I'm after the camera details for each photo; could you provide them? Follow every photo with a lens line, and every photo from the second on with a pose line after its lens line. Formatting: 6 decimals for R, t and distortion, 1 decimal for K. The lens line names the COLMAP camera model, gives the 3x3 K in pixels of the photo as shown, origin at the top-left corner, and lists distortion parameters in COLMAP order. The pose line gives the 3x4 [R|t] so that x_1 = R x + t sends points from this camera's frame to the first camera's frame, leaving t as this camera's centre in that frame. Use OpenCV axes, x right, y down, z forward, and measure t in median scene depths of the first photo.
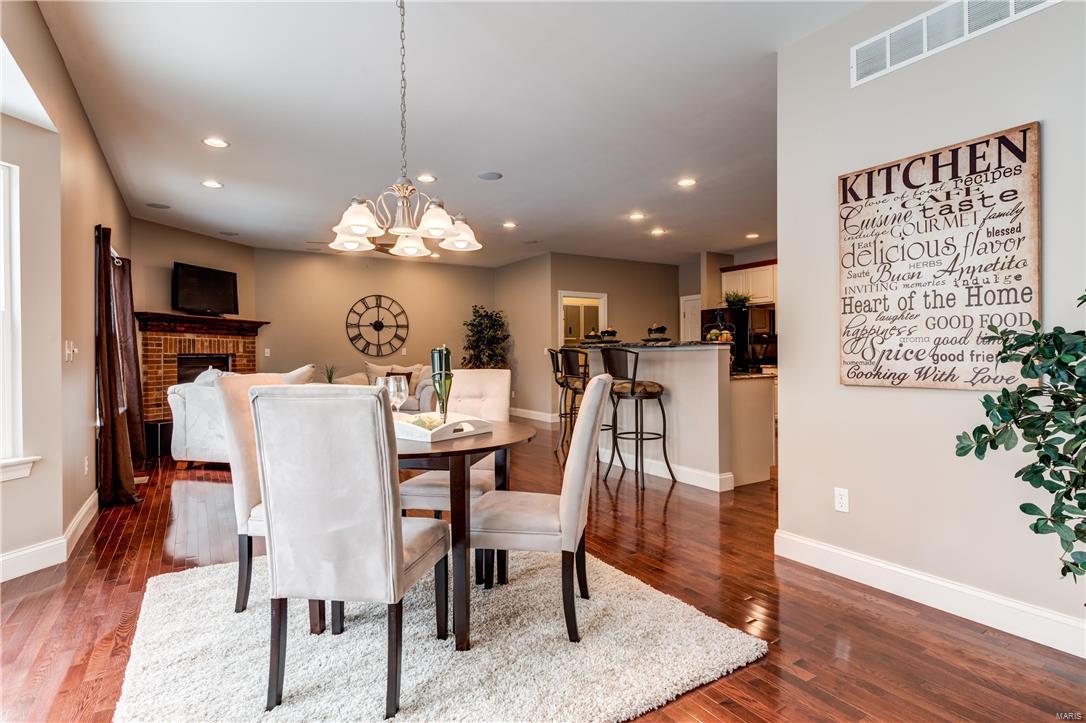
lens RADIAL K [[572.7, 0, 552.8], [0, 572.7, 354.0], [0, 0, 1]] dist [-0.004097, 0.001484]
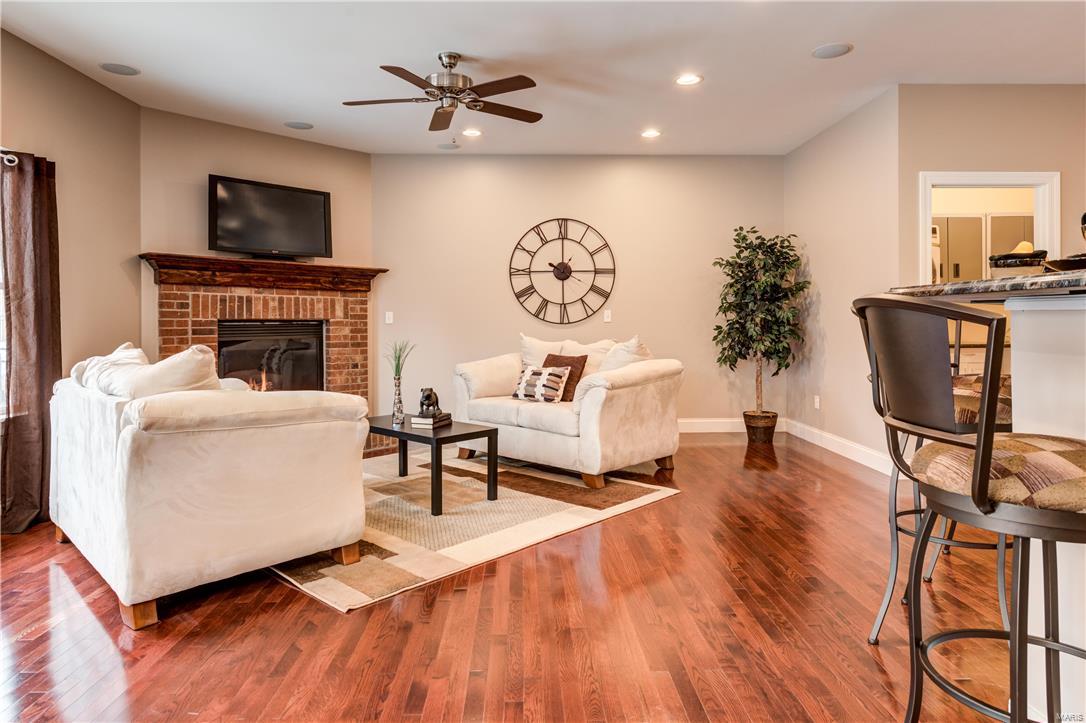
lens RADIAL K [[670.6, 0, 541.6], [0, 670.6, 322.9], [0, 0, 1]] dist [0.008765, -0.008219]
pose [[0.859540, 0.003844, -0.511054, 0.032092], [-0.001155, 0.999984, 0.005580, -0.001282], [0.511067, -0.004206, 0.859531, 0.556342]]
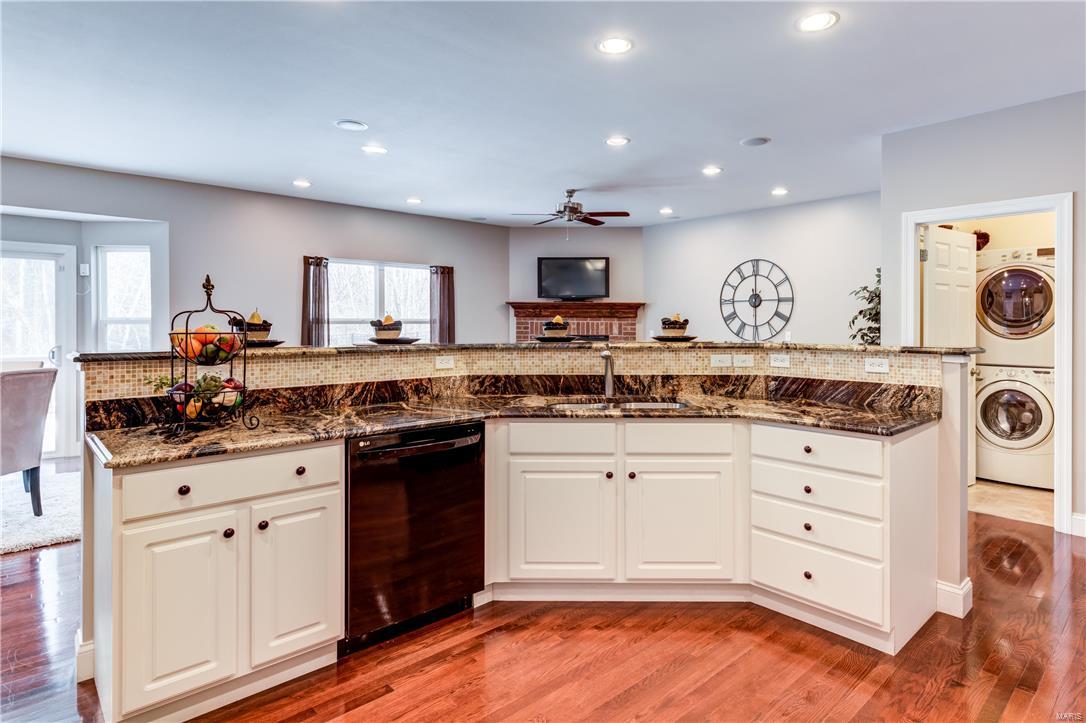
lens RADIAL K [[585.1, 0, 580.1], [0, 585.1, 323.9], [0, 0, 1]] dist [-0.004001, -0.000594]
pose [[0.194241, 0.007780, -0.980923, 0.543149], [-0.000645, 0.999969, 0.007803, -0.033845], [0.980954, -0.000883, 0.194240, 0.860771]]
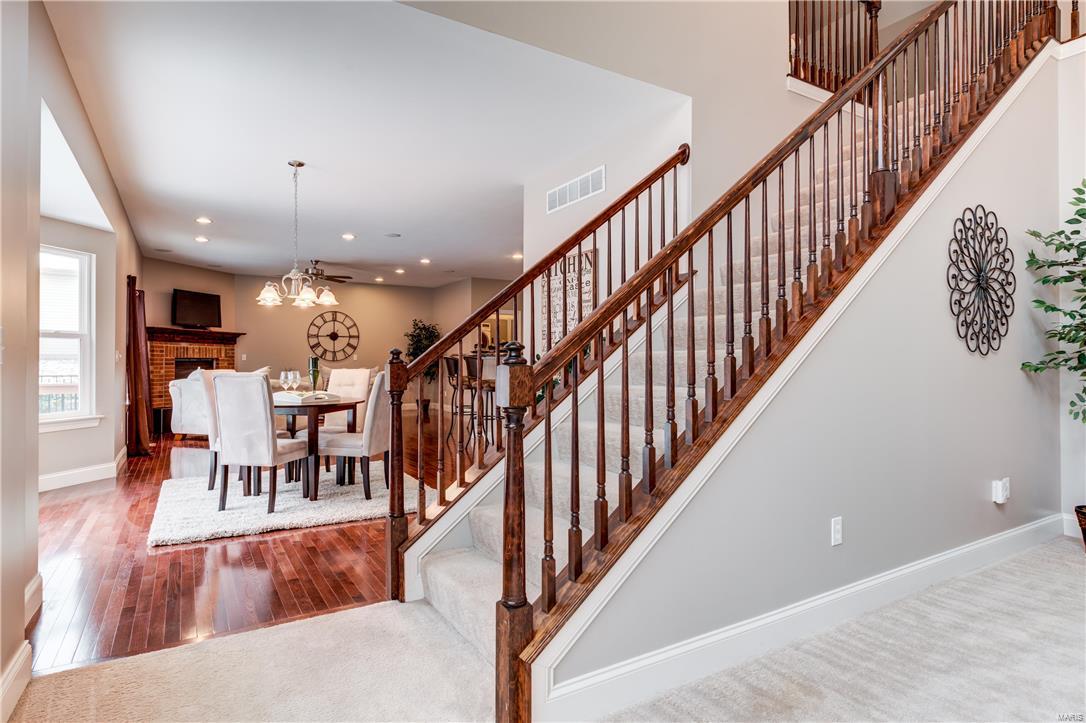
lens RADIAL K [[572.7, 0, 513.8], [0, 572.7, 355.4], [0, 0, 1]] dist [-0.004097, 0.001484]
pose [[0.999196, 0.007919, -0.039302, 0.175956], [-0.008250, 0.999932, -0.008253, -0.001700], [0.039234, 0.008570, 0.999193, -0.287530]]
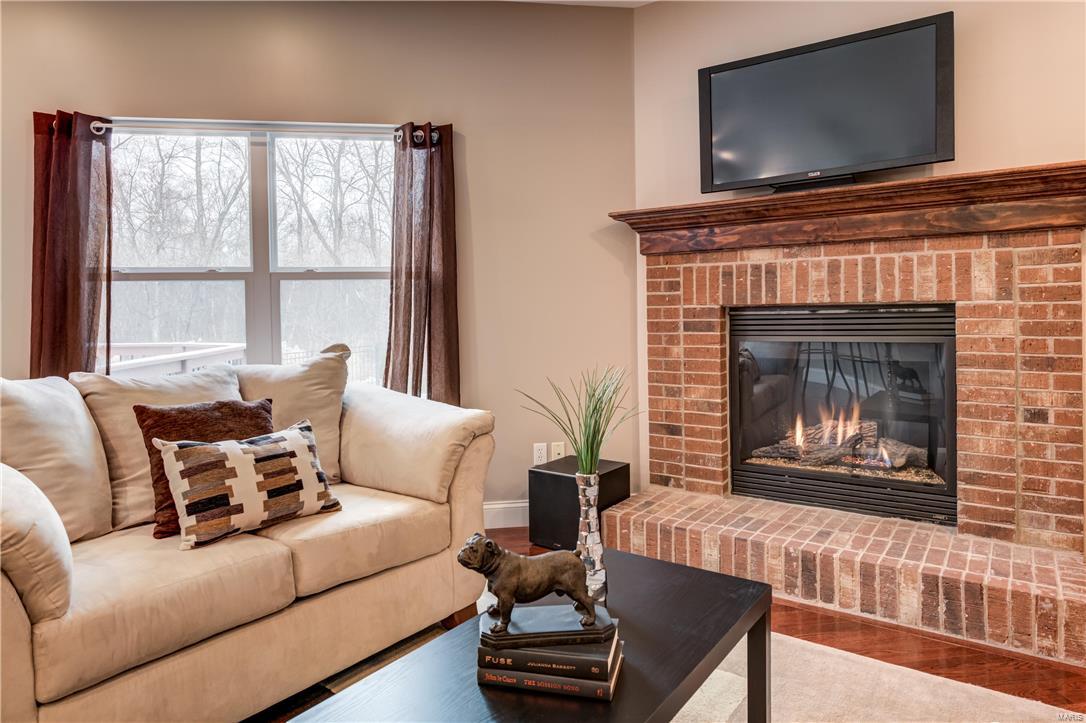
lens RADIAL K [[670.6, 0, 544.2], [0, 670.6, 323.1], [0, 0, 1]] dist [0.008765, -0.008219]
pose [[-0.395302, 0.022811, -0.918268, -0.201293], [0.016523, 0.999706, 0.017721, 0.000852], [0.918403, -0.008167, -0.395563, 1.093729]]
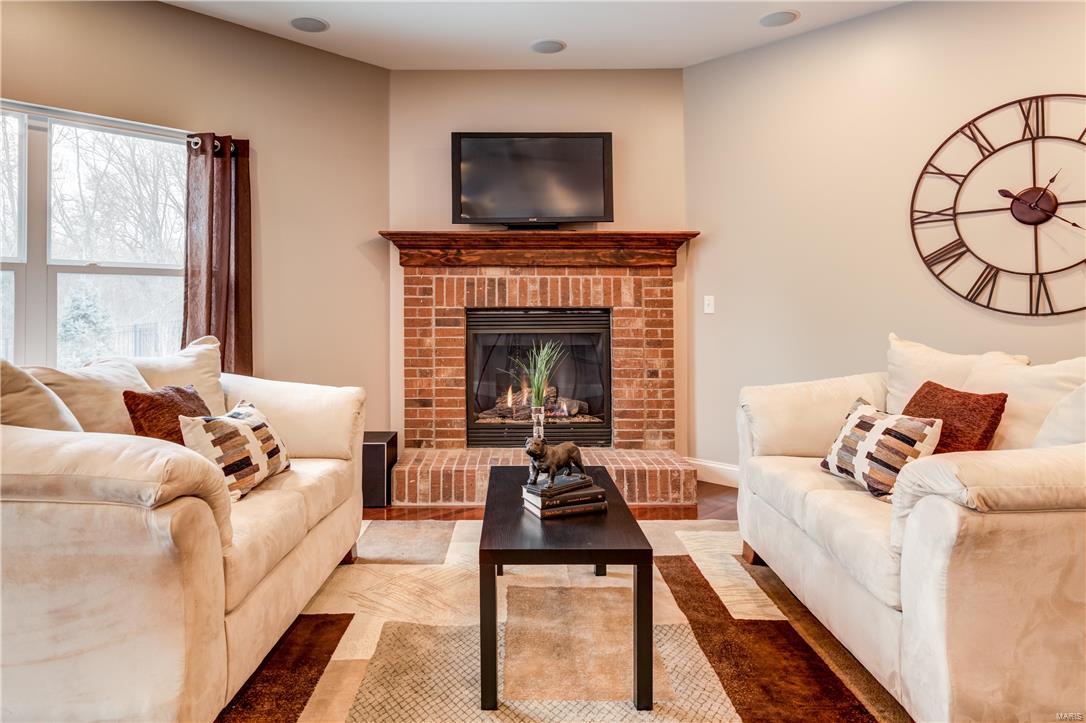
lens RADIAL K [[670.6, 0, 508.7], [0, 670.6, 294.9], [0, 0, 1]] dist [0.008765, -0.008219]
pose [[0.209737, -0.018695, -0.977579, -0.053705], [0.001722, 0.999823, -0.018751, -0.000504], [0.977756, 0.002250, 0.209732, 0.932075]]
